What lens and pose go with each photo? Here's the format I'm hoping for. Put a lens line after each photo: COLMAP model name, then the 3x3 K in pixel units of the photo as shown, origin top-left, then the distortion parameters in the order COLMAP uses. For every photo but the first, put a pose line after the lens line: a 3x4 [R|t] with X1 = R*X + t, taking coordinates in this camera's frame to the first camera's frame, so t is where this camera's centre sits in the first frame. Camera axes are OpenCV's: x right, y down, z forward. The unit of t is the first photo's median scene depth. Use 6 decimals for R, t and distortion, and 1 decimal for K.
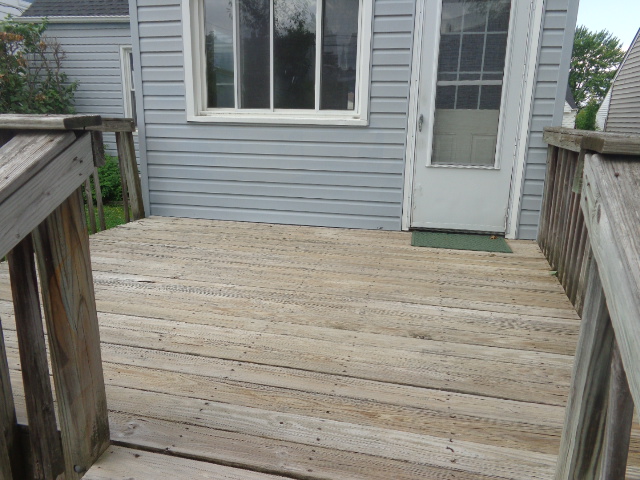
lens RADIAL K [[483.2, 0, 316.7], [0, 483.2, 239.9], [0, 0, 1]] dist [0.003366, 0.003590]
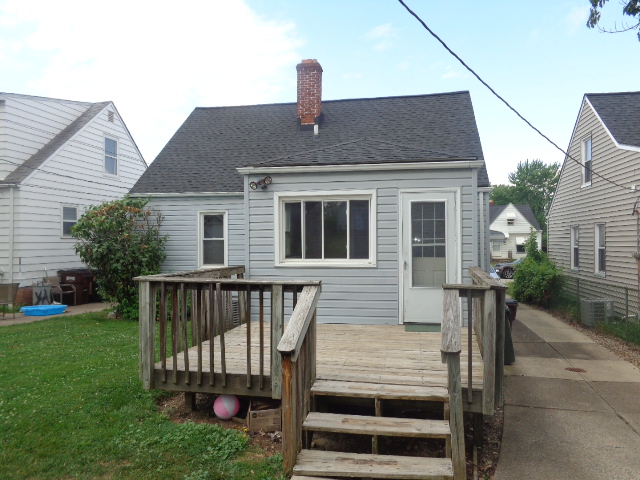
lens RADIAL K [[483.2, 0, 324.5], [0, 483.2, 236.9], [0, 0, 1]] dist [0.003366, 0.003590]
pose [[0.998877, -0.023262, 0.041287, -0.166704], [0.032838, 0.967916, -0.249120, 0.105264], [-0.034167, 0.250196, 0.967592, -0.804556]]
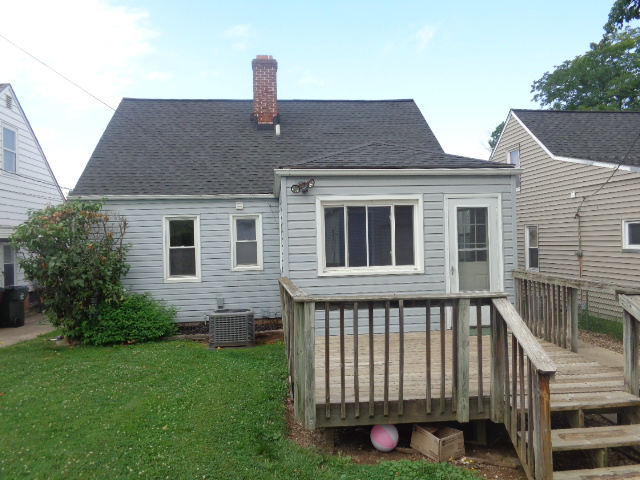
lens RADIAL K [[483.2, 0, 321.6], [0, 483.2, 238.2], [0, 0, 1]] dist [0.003366, 0.003590]
pose [[0.945635, -0.040030, 0.322758, -0.838992], [0.119017, 0.966152, -0.228877, 0.007371], [-0.302671, 0.254848, 0.918391, -0.587071]]
